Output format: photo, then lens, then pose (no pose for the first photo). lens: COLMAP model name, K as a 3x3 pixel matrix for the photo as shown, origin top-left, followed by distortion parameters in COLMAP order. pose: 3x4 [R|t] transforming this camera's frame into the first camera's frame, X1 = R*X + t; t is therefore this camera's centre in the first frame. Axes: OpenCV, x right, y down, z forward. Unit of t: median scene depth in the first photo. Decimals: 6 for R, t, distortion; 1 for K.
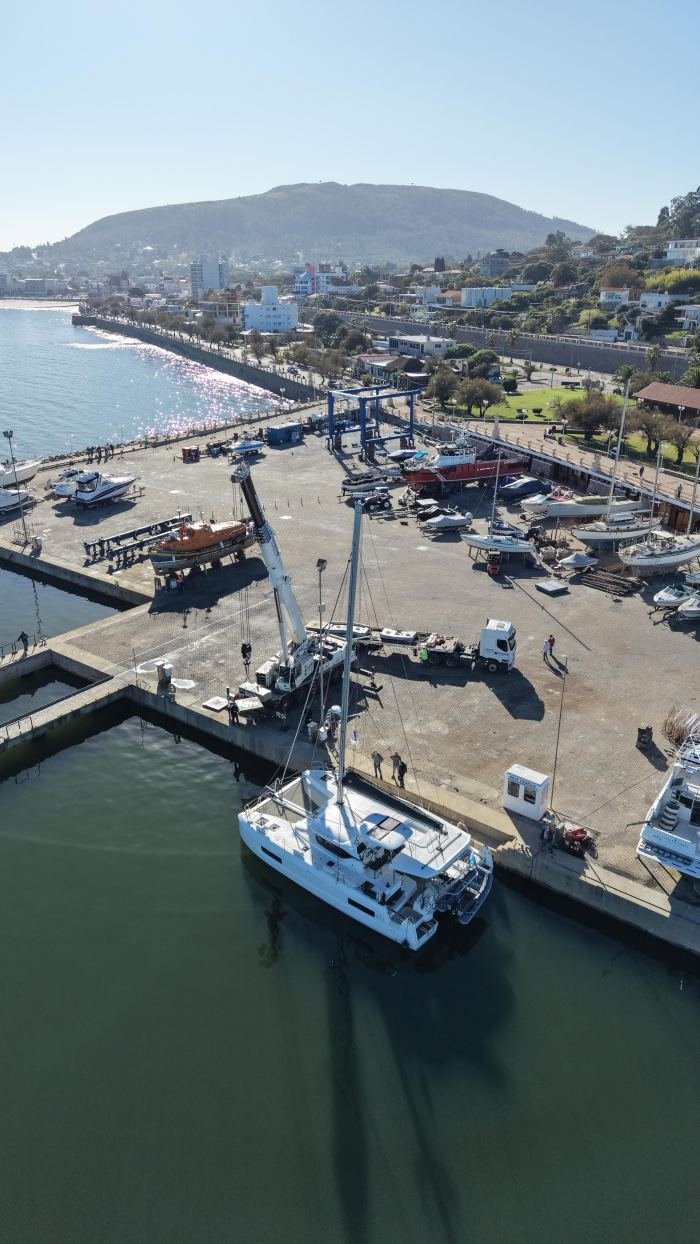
lens RADIAL K [[834.6, 0, 349.5], [0, 834.6, 618.6], [0, 0, 1]] dist [0.033700, -0.008034]
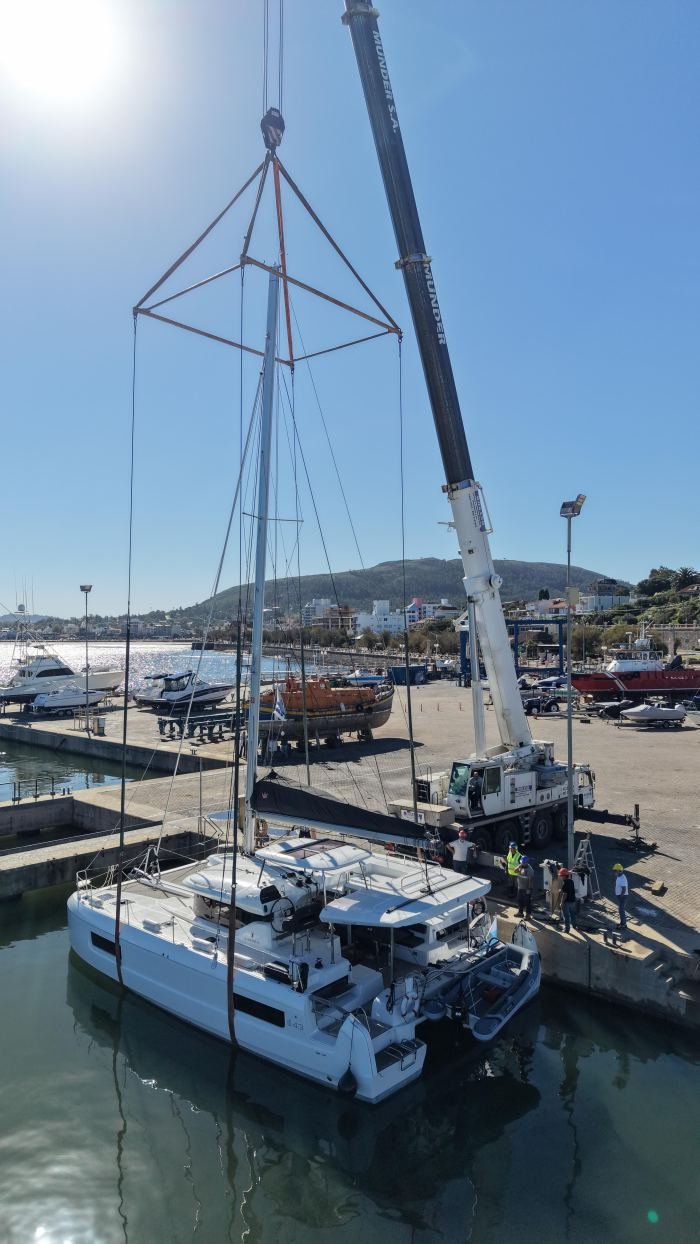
lens RADIAL K [[834.6, 0, 349.9], [0, 834.6, 626.1], [0, 0, 1]] dist [0.033700, -0.008034]
pose [[0.993256, -0.001225, -0.115936, -0.048496], [-0.043990, 0.921192, -0.386614, 0.090932], [0.107273, 0.389107, 0.914925, 0.242666]]
